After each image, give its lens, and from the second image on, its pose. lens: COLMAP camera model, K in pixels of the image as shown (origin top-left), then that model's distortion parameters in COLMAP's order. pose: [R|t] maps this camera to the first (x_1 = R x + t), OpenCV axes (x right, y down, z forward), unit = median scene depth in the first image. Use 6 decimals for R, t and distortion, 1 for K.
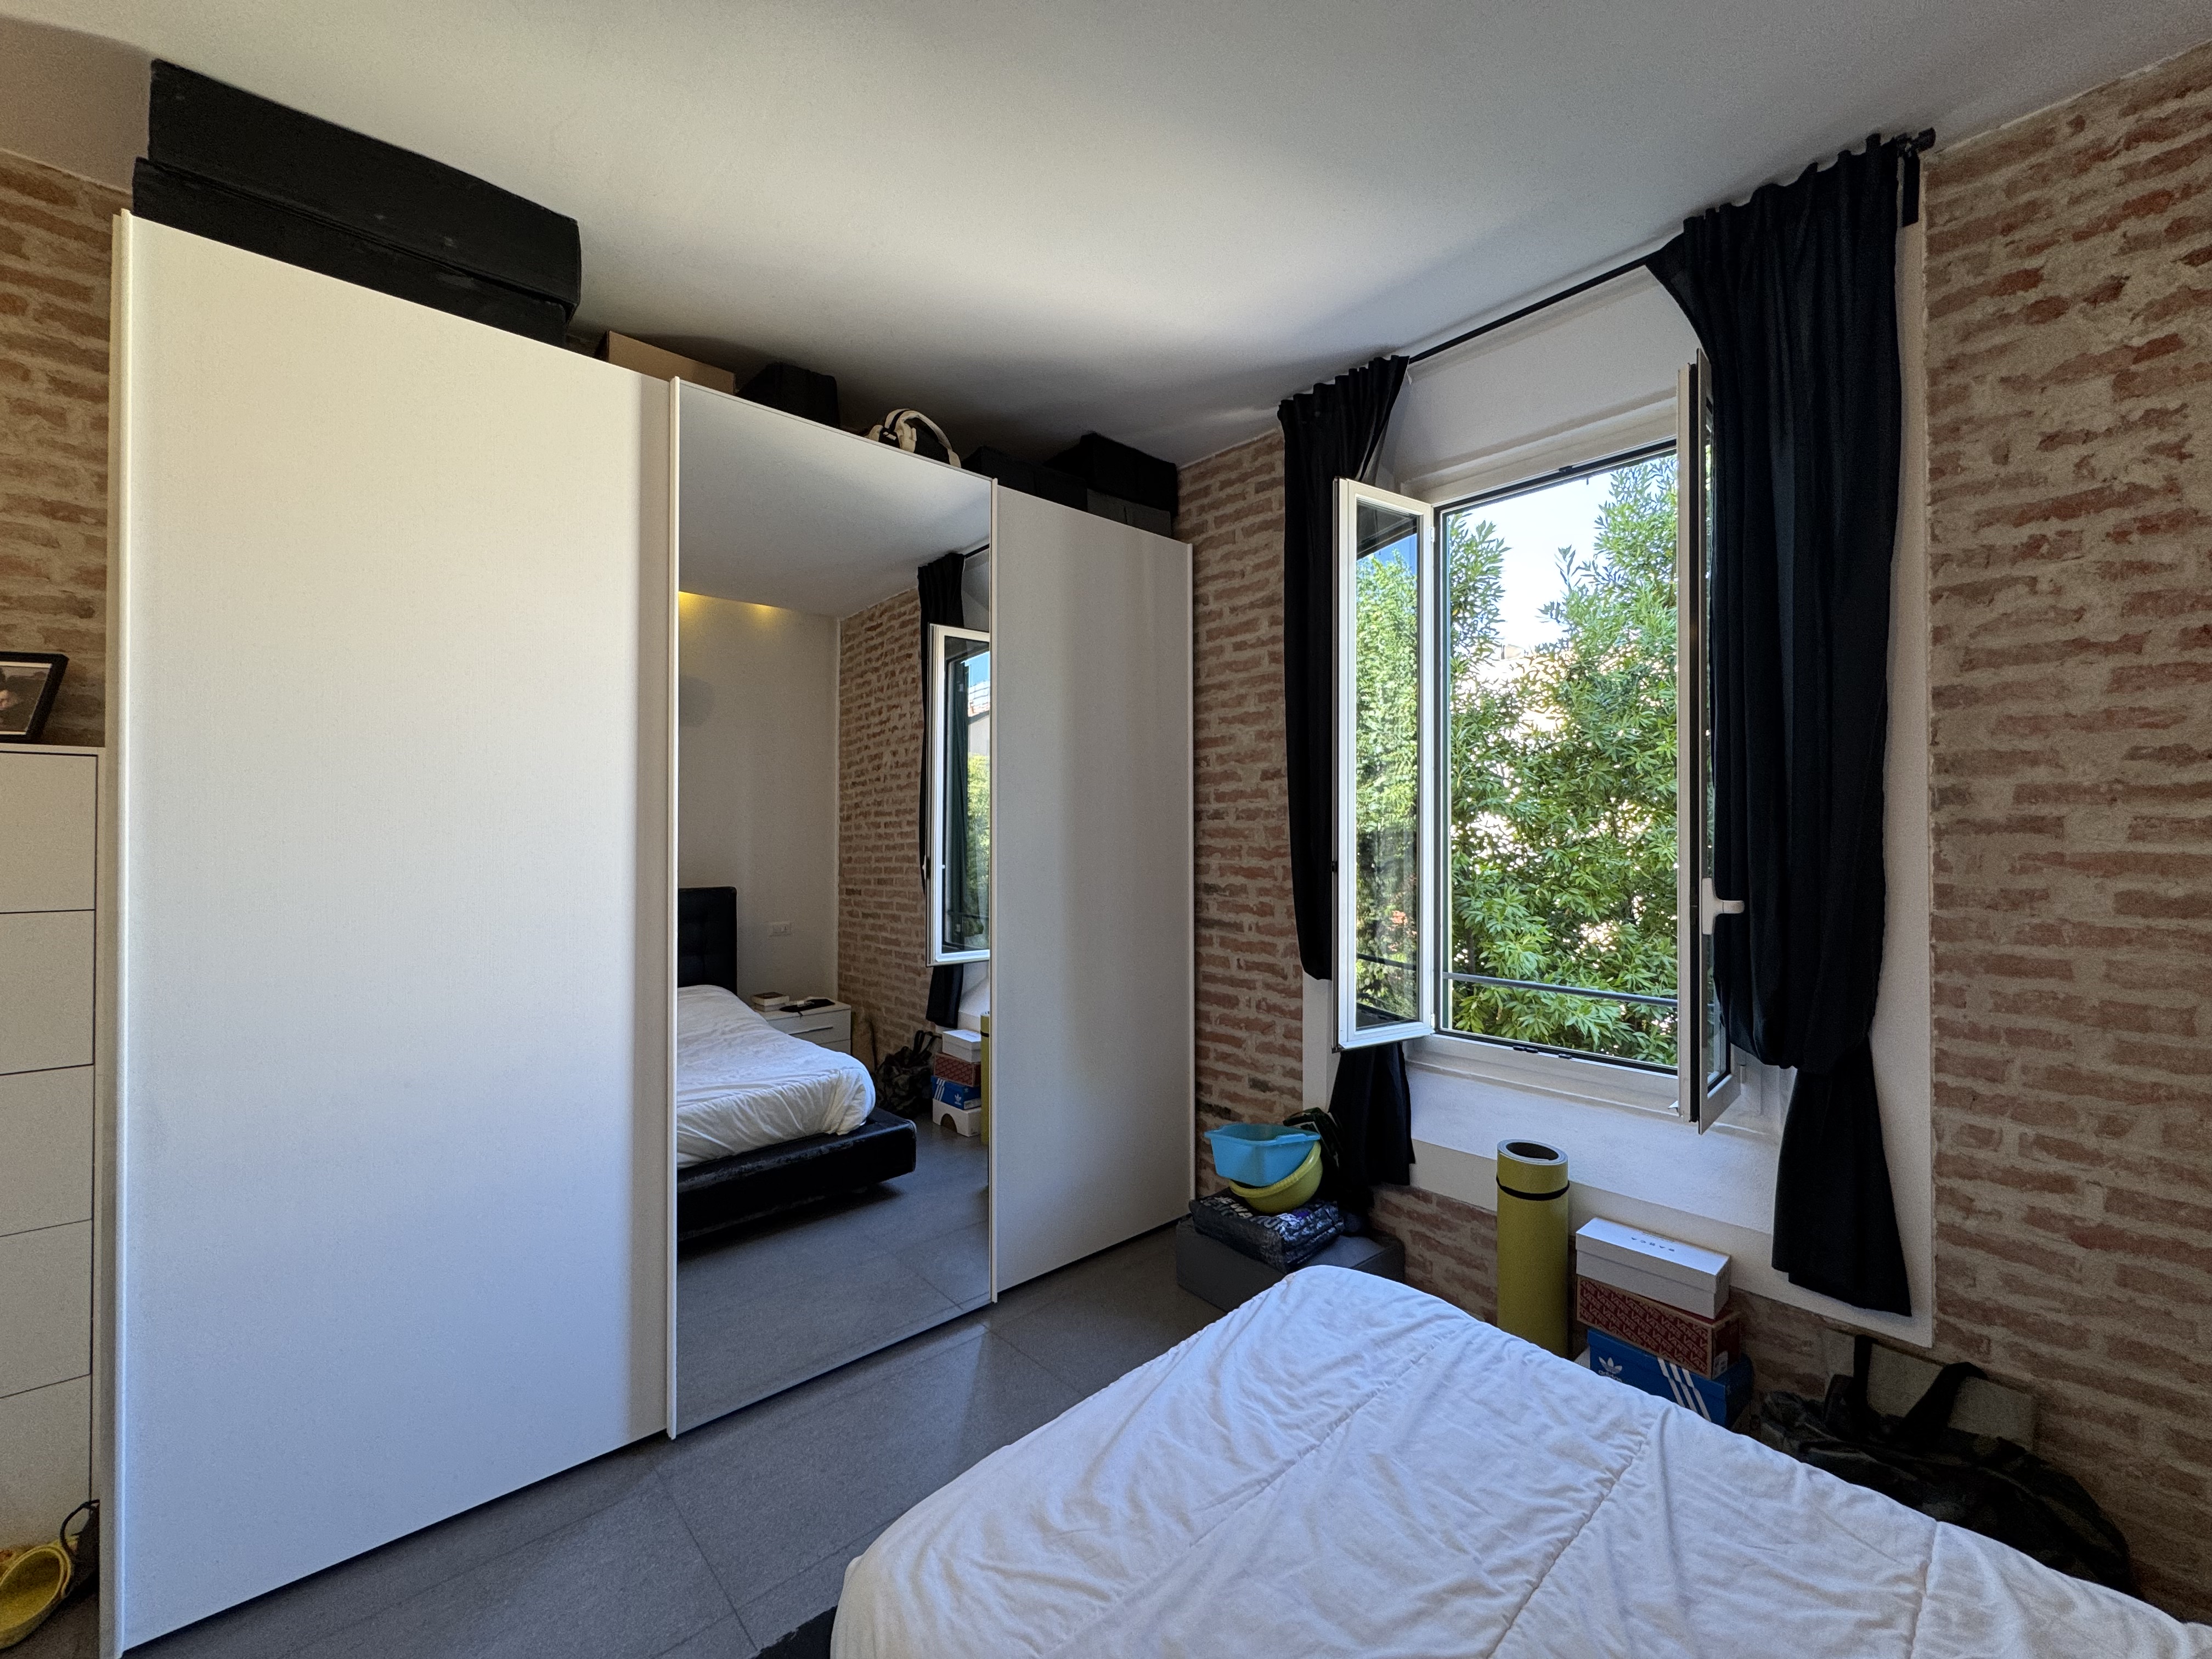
lens RADIAL K [[883.0, 0, 1106.7], [0, 883.0, 826.7], [0, 0, 1]] dist [-0.003454, 0.000501]
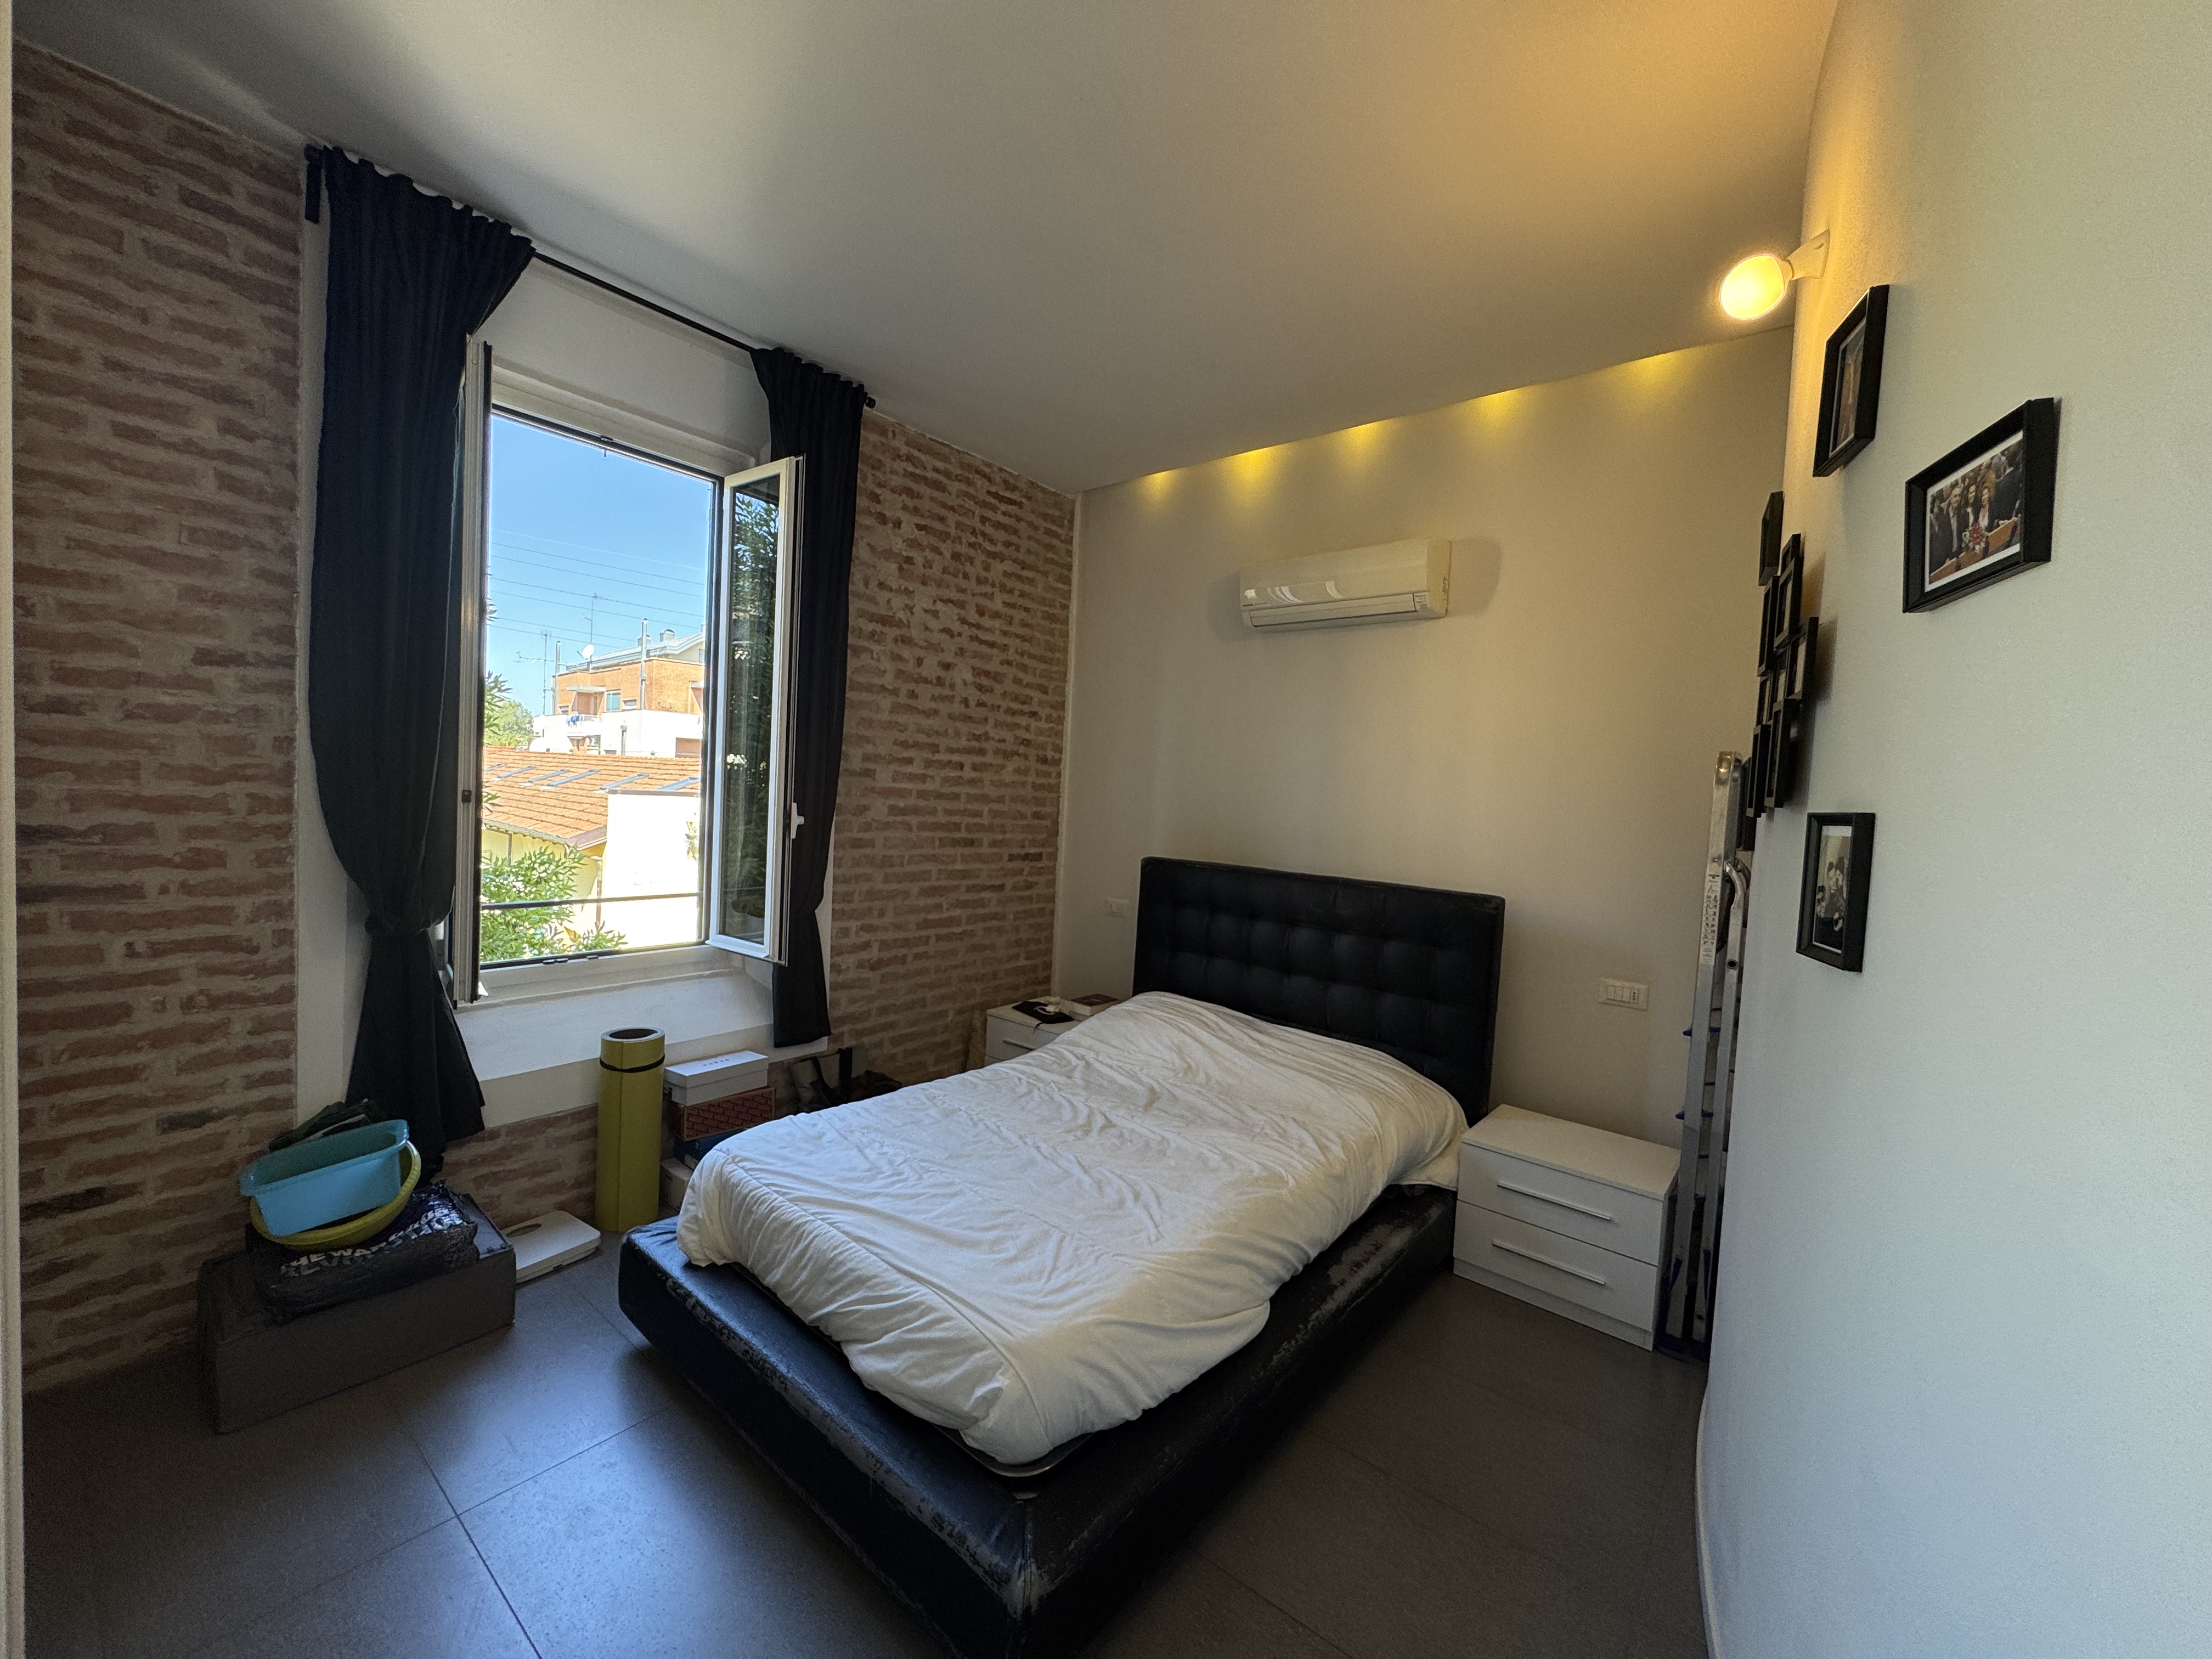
lens RADIAL K [[883.0, 0, 1105.5], [0, 883.0, 826.0], [0, 0, 1]] dist [-0.003454, 0.000501]
pose [[-0.153292, -0.050836, 0.986872, -0.990704], [-0.058101, 0.997412, 0.042354, 0.001376], [-0.986471, -0.050846, -0.155849, 0.731084]]
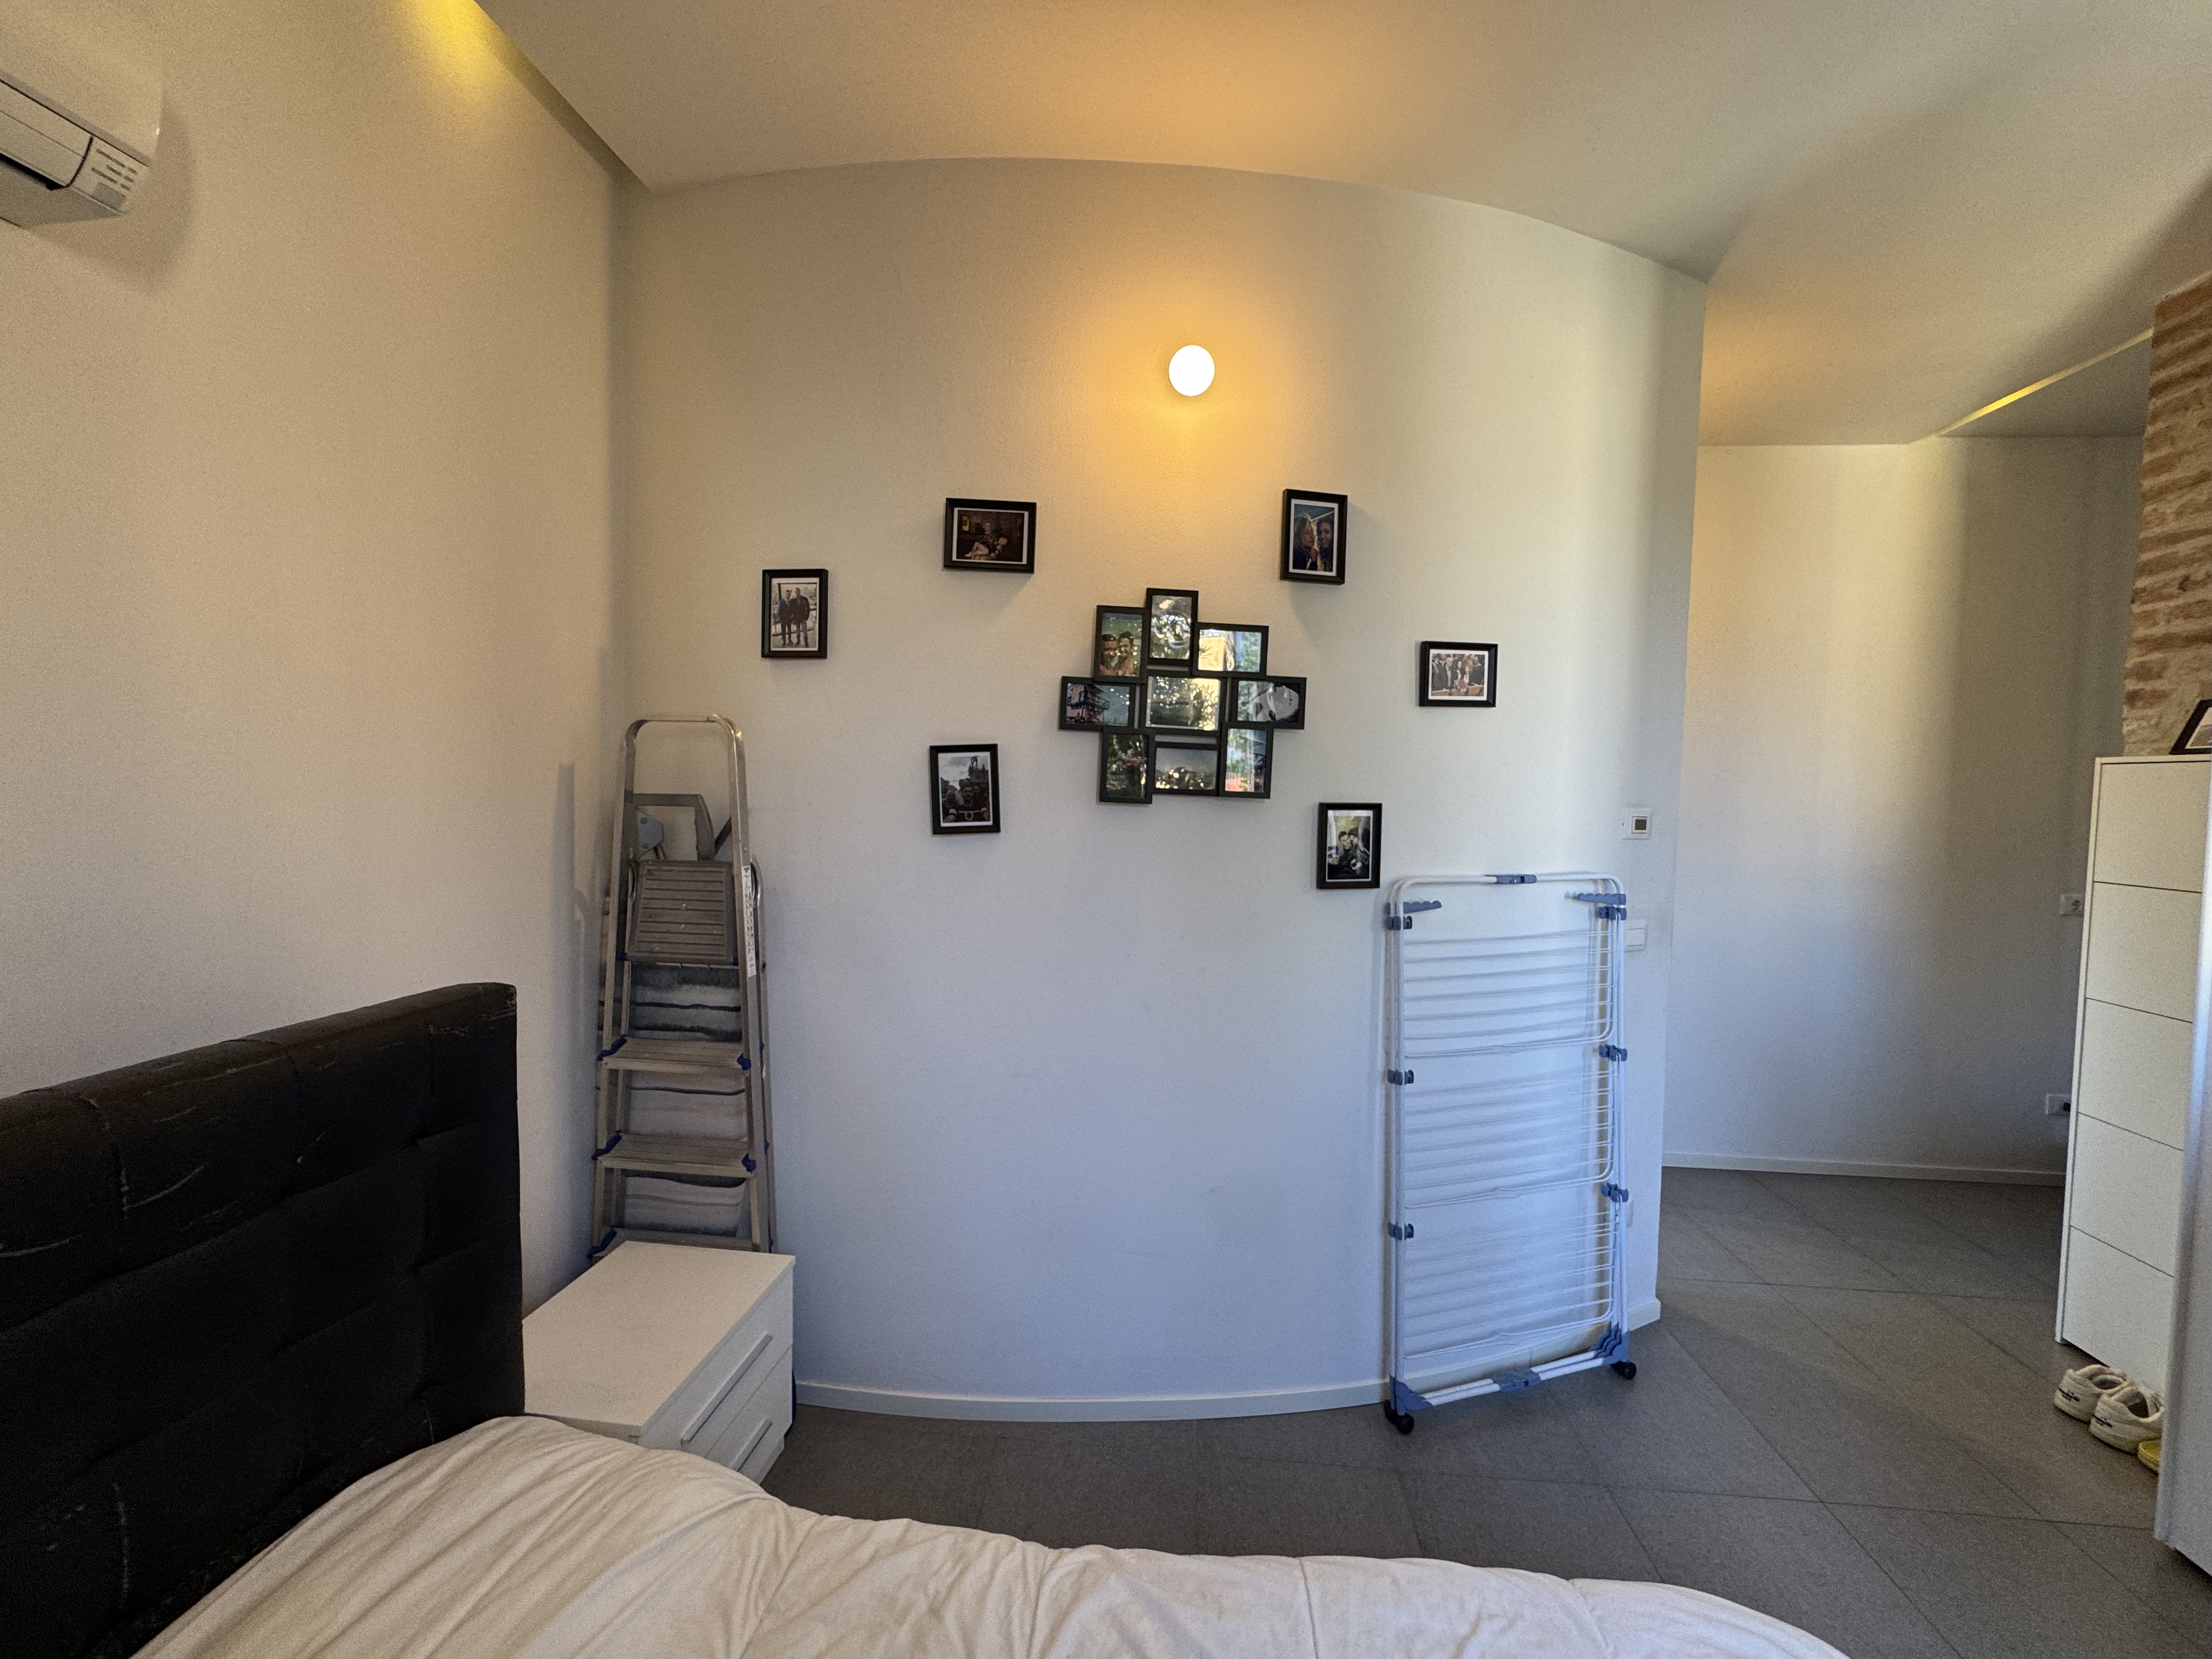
lens RADIAL K [[883.0, 0, 1105.9], [0, 883.0, 826.1], [0, 0, 1]] dist [-0.003454, 0.000501]
pose [[-0.739391, 0.012913, -0.673153, 0.554737], [-0.014161, 0.999297, 0.034725, -0.018421], [0.673128, 0.035208, -0.738688, 0.721737]]
